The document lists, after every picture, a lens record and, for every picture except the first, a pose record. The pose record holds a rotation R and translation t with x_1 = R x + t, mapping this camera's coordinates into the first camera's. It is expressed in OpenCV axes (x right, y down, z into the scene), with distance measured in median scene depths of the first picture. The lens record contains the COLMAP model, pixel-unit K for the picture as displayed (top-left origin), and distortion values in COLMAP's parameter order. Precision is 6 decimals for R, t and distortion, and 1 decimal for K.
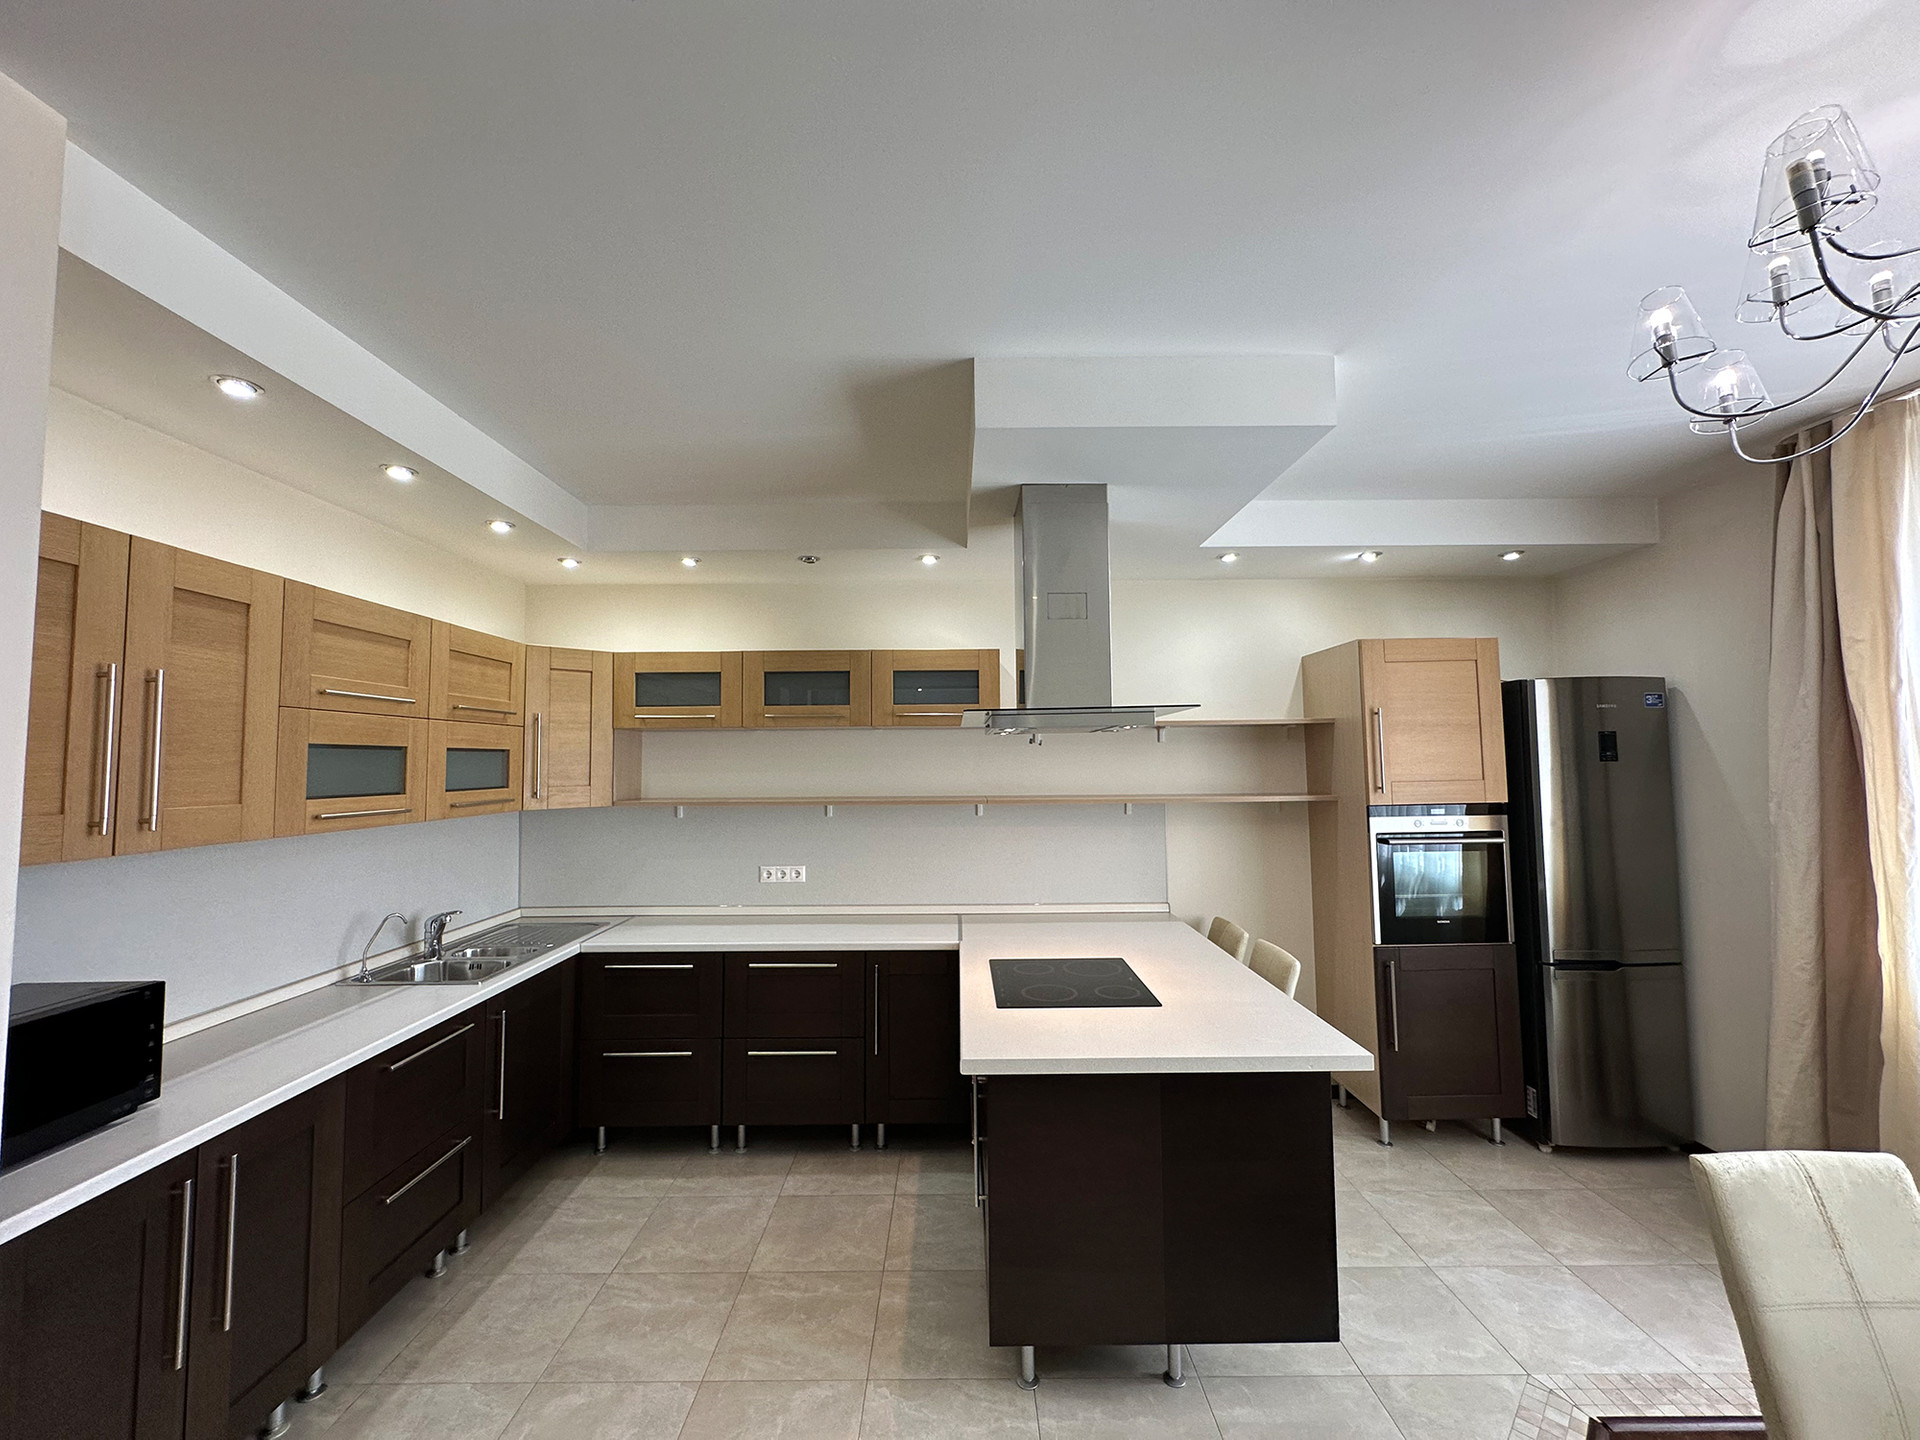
lens RADIAL K [[767.2, 0, 957.3], [0, 767.2, 724.8], [0, 0, 1]] dist [-0.001516, 0.000747]
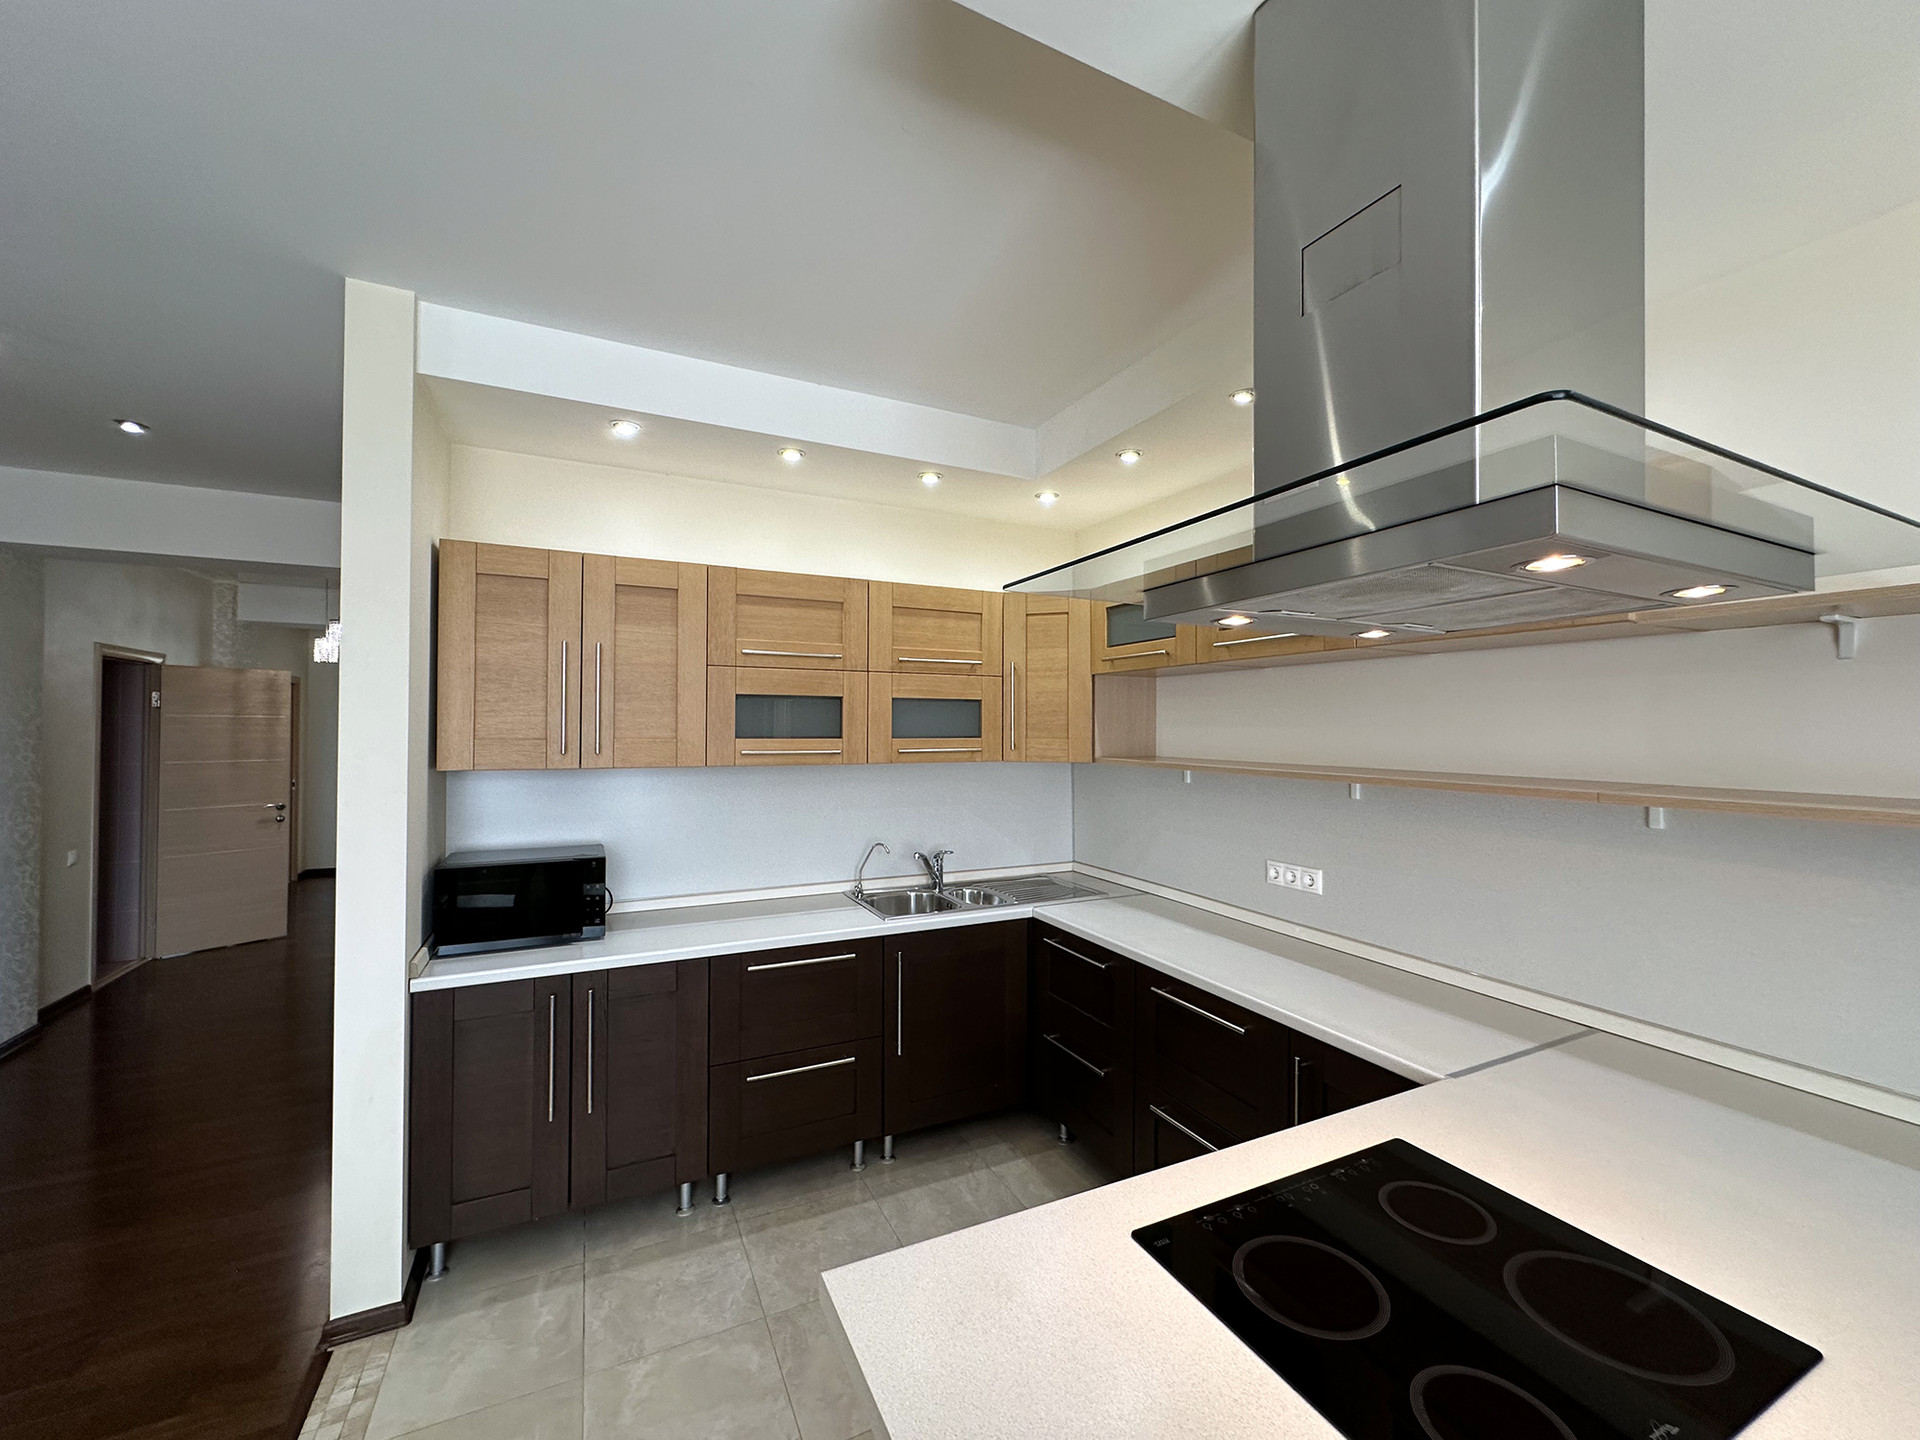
lens RADIAL K [[767.2, 0, 963.1], [0, 767.2, 724.4], [0, 0, 1]] dist [-0.001516, 0.000747]
pose [[0.439001, 0.007926, -0.898451, 0.353250], [0.035659, 0.999020, 0.026237, 0.042575], [0.897779, -0.043556, 0.438288, 0.616086]]
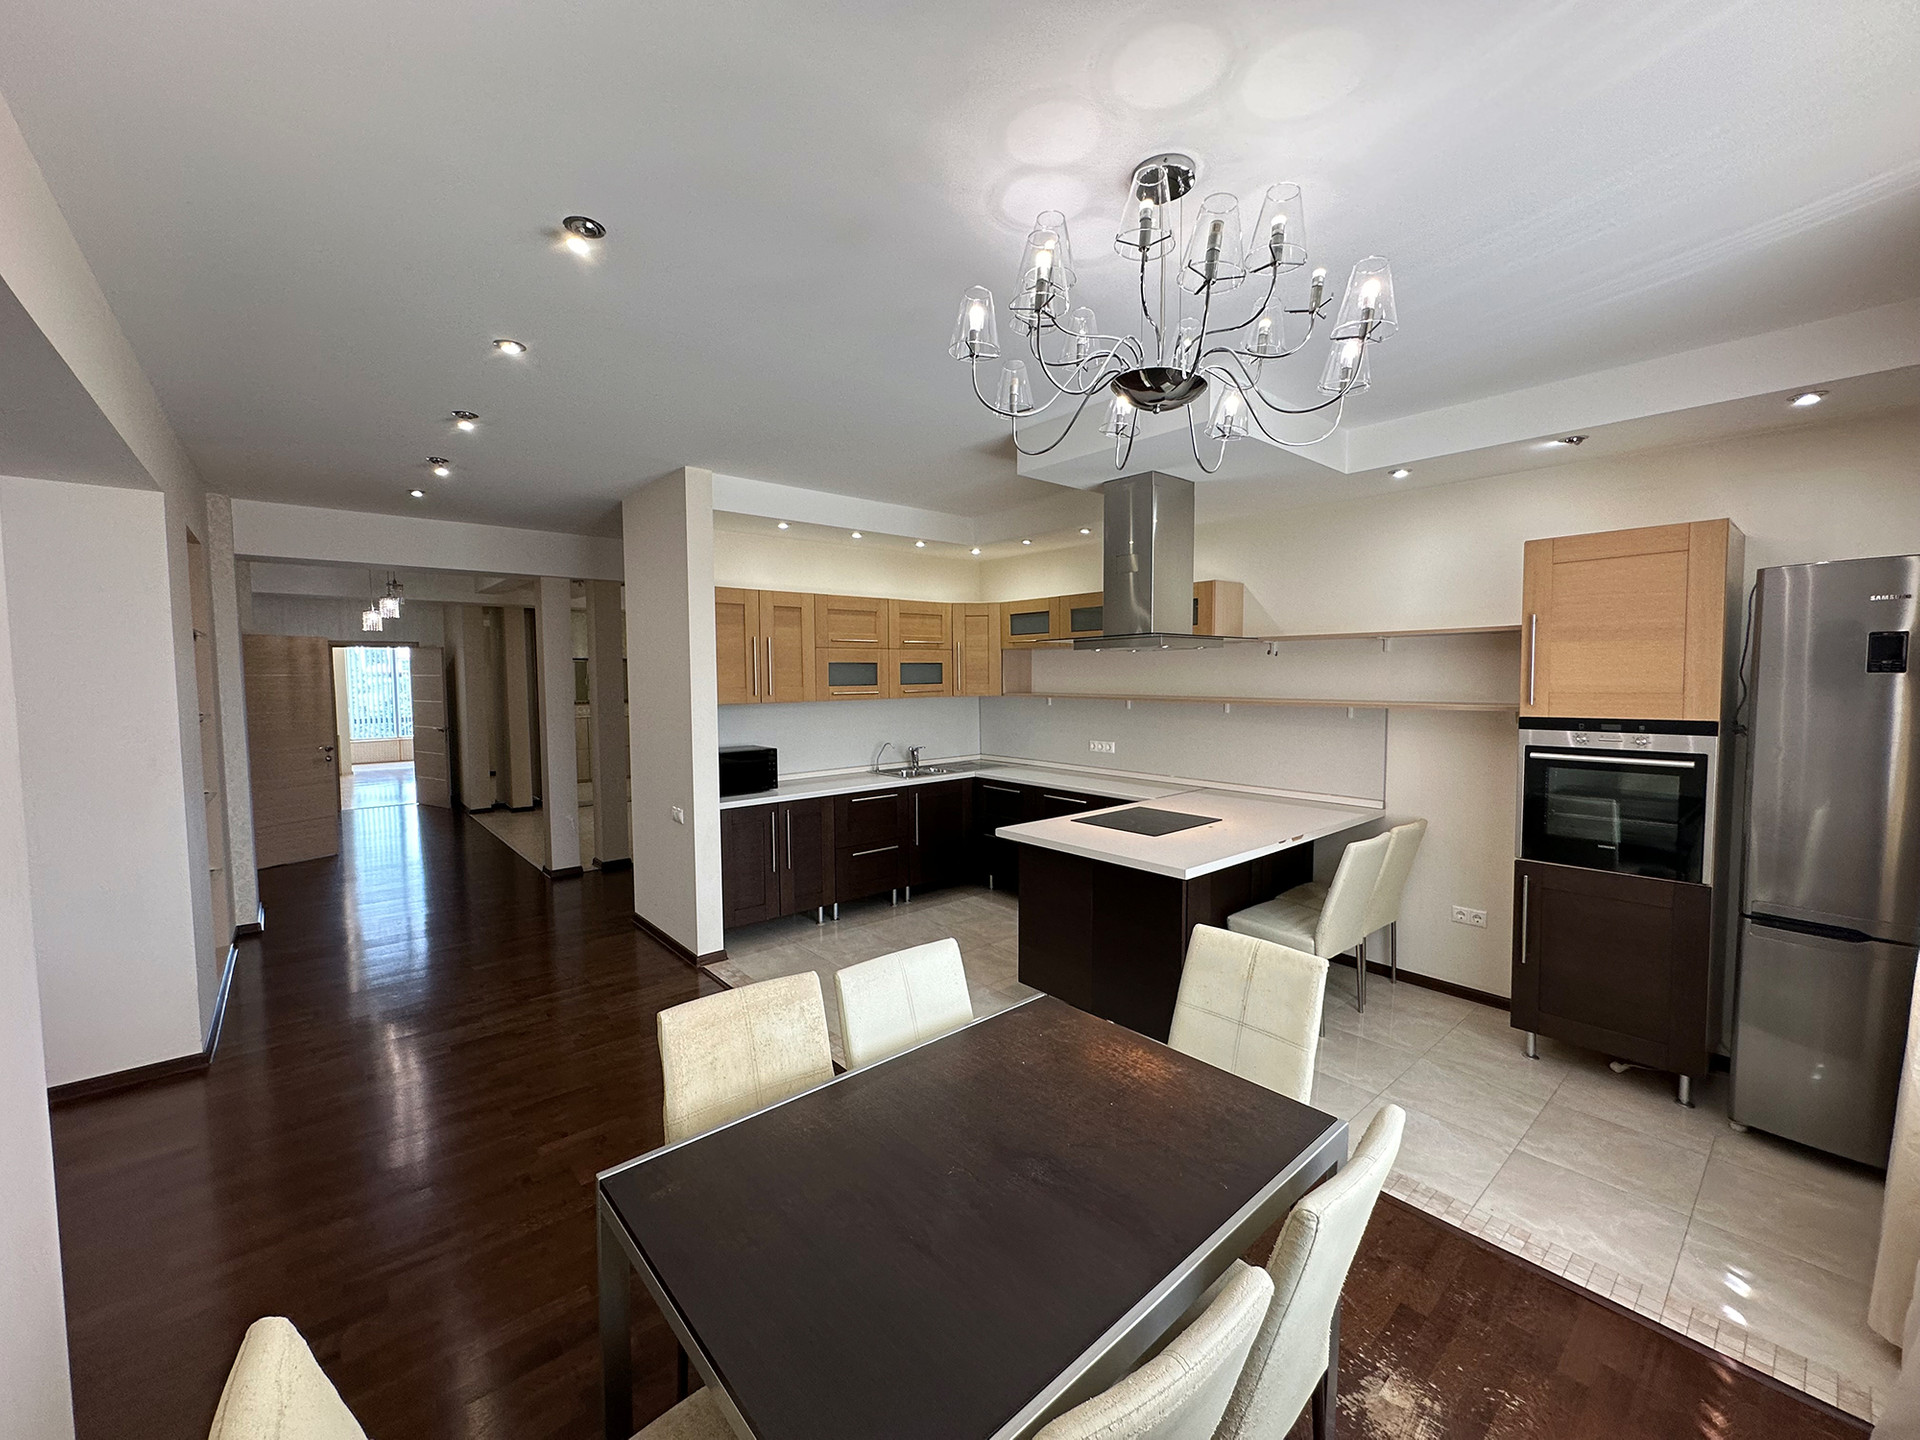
lens RADIAL K [[767.2, 0, 962.2], [0, 767.2, 726.5], [0, 0, 1]] dist [-0.001516, 0.000747]
pose [[0.652667, 0.058873, -0.755354, 0.966247], [0.039033, 0.993040, 0.111125, -0.020971], [0.756639, -0.102011, 0.645826, -0.188540]]
